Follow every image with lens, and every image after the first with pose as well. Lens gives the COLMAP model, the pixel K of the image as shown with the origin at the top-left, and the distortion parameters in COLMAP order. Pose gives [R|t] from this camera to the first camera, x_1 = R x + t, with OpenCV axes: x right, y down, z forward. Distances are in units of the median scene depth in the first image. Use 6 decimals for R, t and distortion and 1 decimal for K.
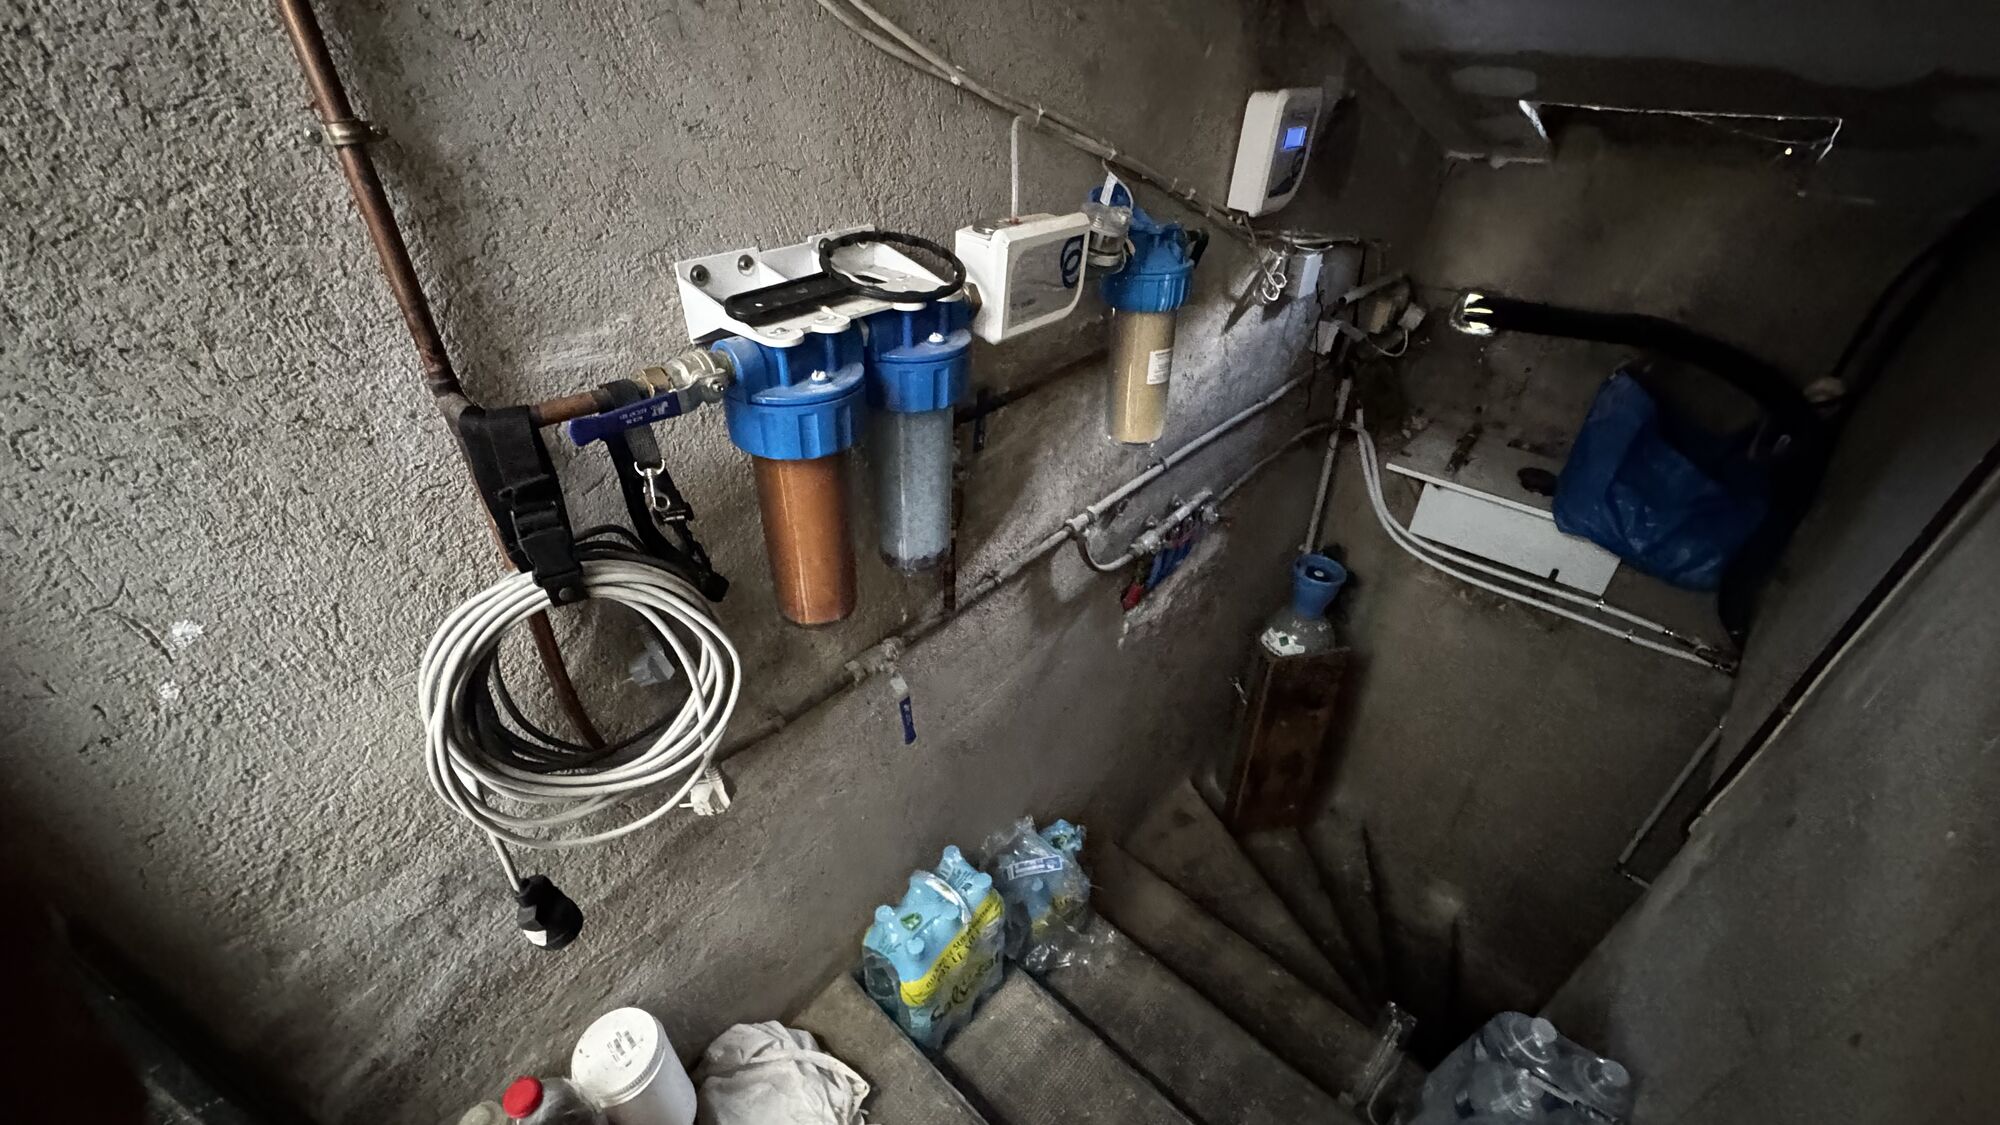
lens RADIAL K [[787.7, 0, 998.8], [0, 787.7, 563.4], [0, 0, 1]] dist [-0.000712, 0.000859]
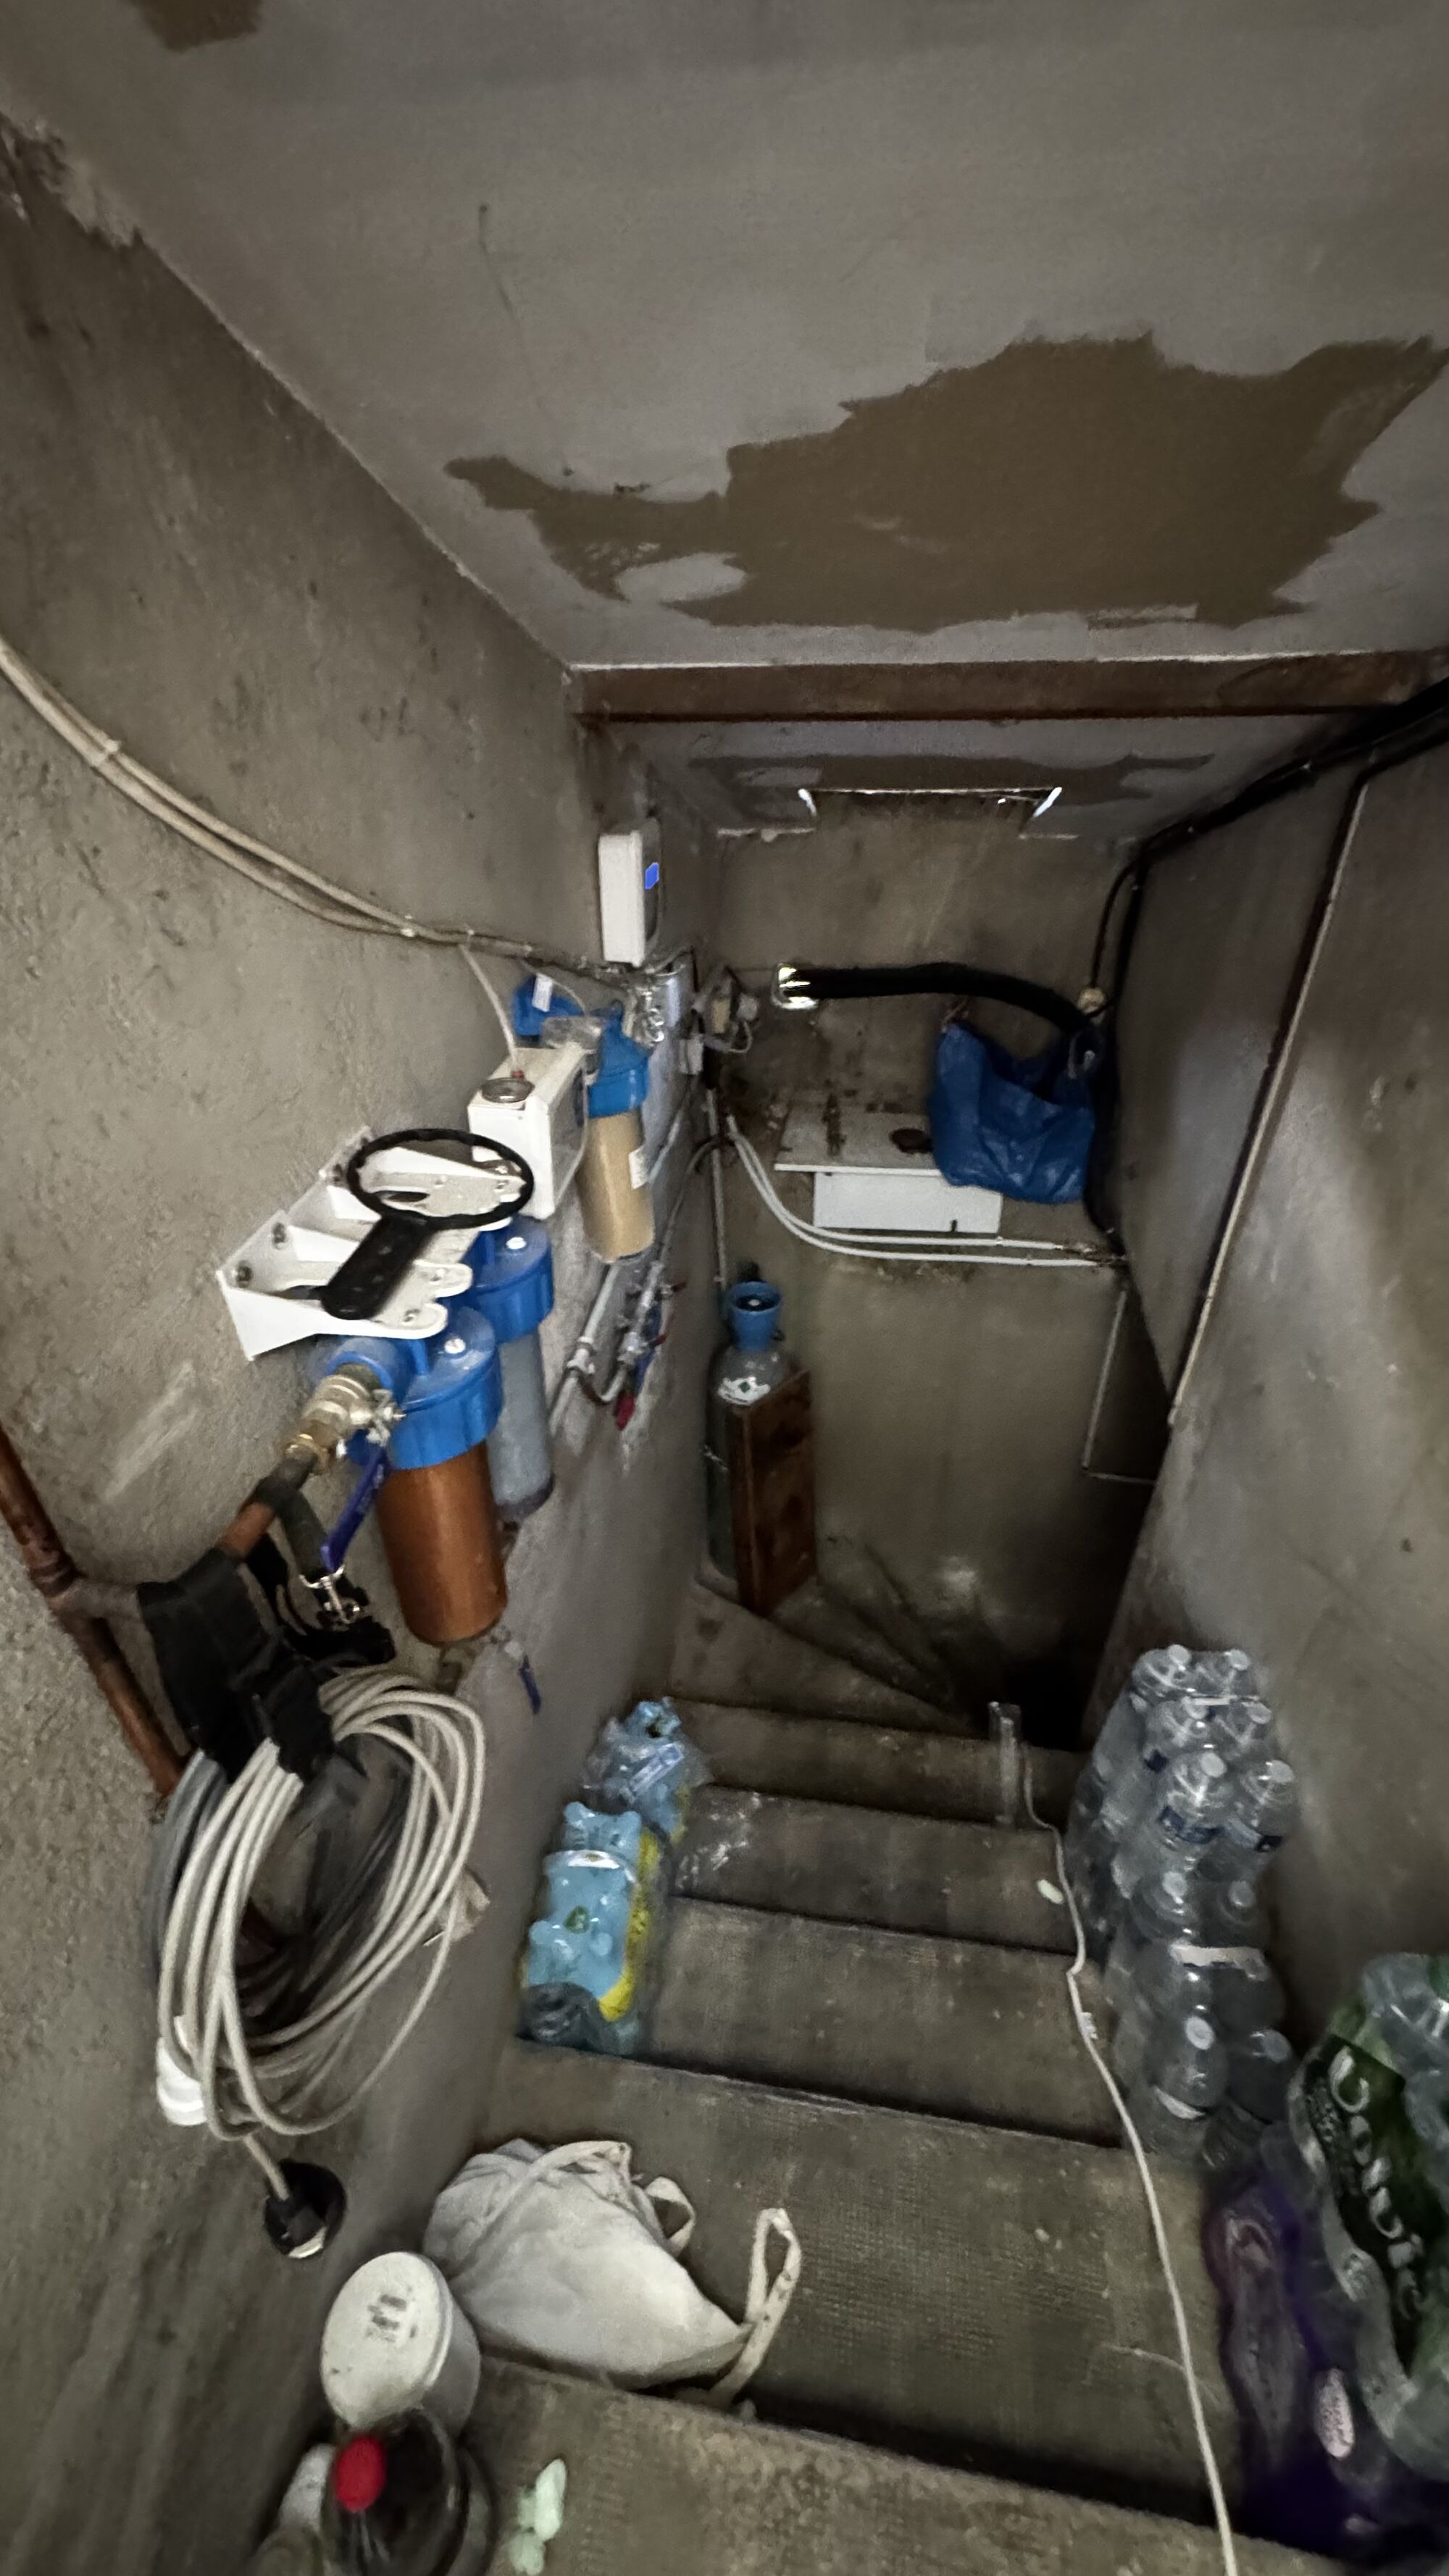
lens RADIAL K [[1014.7, 0, 715.1], [0, 1014.7, 1289.5], [0, 0, 1]] dist [-0.000712, 0.000859]
pose [[0.836714, -0.327949, 0.438586, -0.156018], [0.341146, 0.938624, 0.051026, -0.090152], [-0.428402, 0.106927, 0.897239, -0.014131]]
